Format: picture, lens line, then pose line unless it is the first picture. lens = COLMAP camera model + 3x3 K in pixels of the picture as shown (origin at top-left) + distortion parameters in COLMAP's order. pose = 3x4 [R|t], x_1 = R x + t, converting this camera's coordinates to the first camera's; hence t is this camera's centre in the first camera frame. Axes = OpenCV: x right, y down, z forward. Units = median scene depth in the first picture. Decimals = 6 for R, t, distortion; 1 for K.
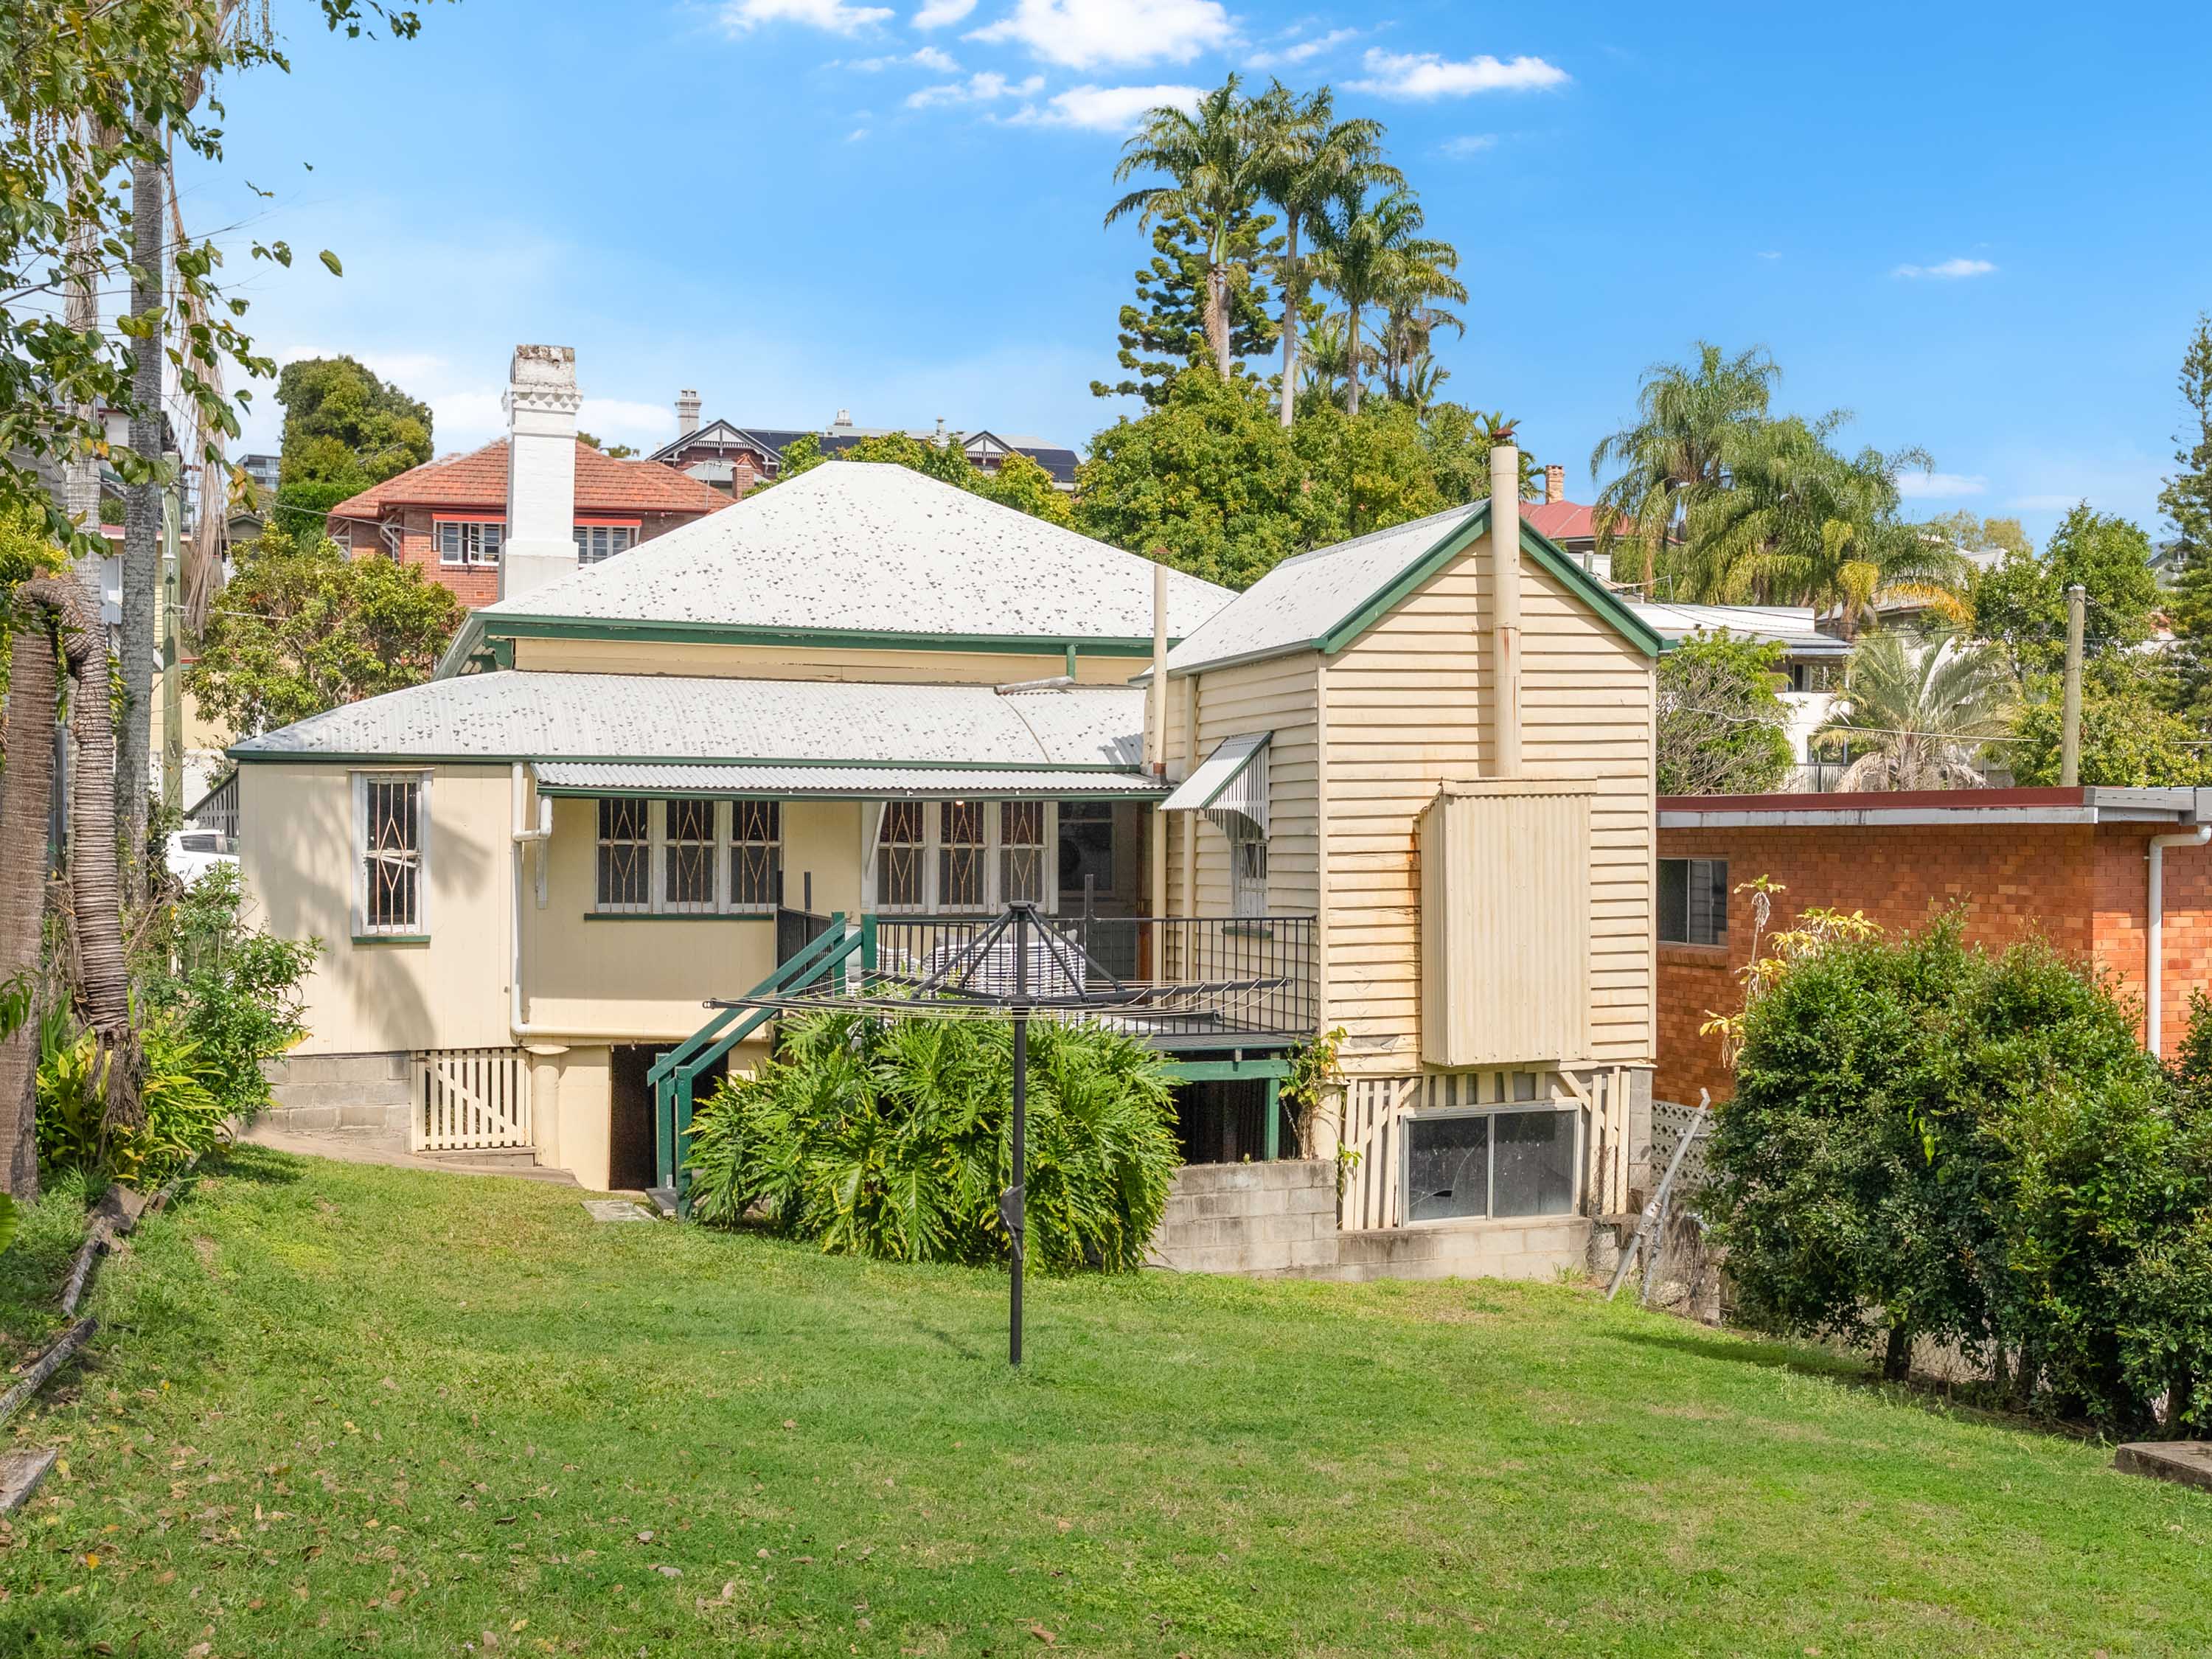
lens RADIAL K [[2251.3, 0, 1106.0], [0, 2251.3, 829.5], [0, 0, 1]] dist [0.005229, 0.001725]
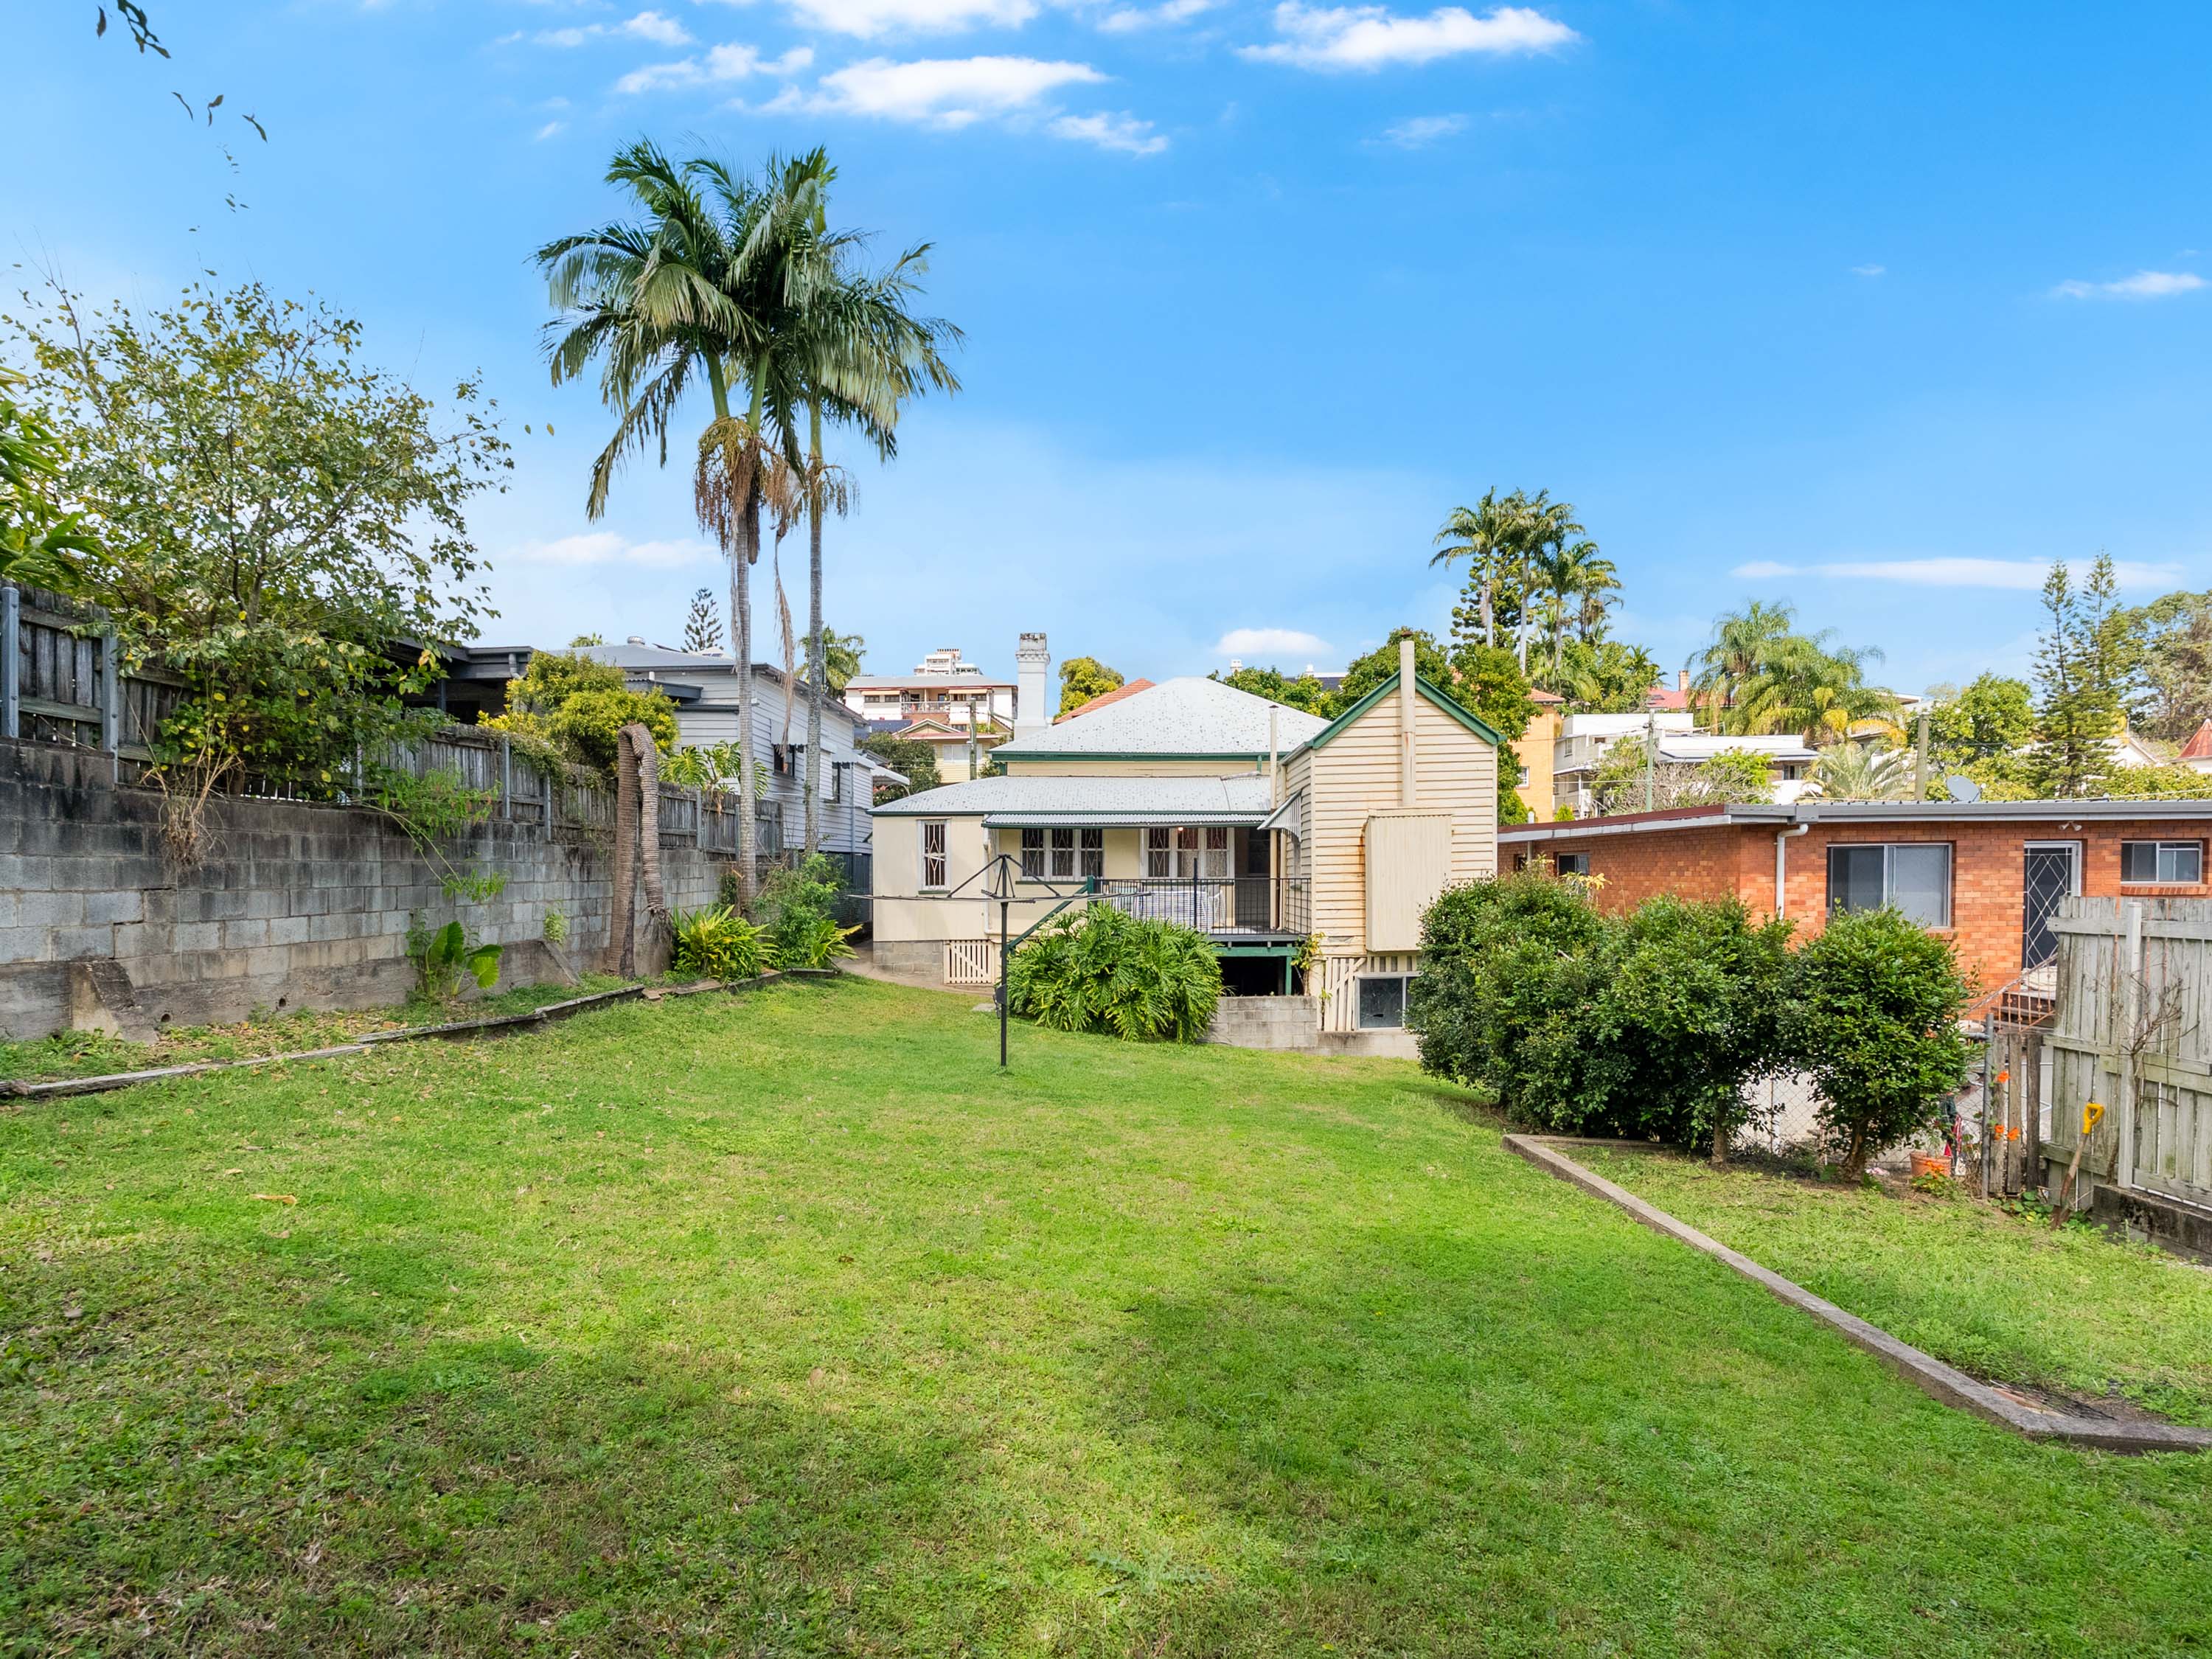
lens RADIAL K [[1038.2, 0, 1106.2], [0, 1038.2, 872.3], [0, 0, 1]] dist [-0.001199, 0.000087]
pose [[0.953364, -0.004723, -0.301787, 0.177200], [0.007893, 0.999926, 0.009286, 0.020789], [0.301721, -0.011235, 0.953330, 0.039173]]
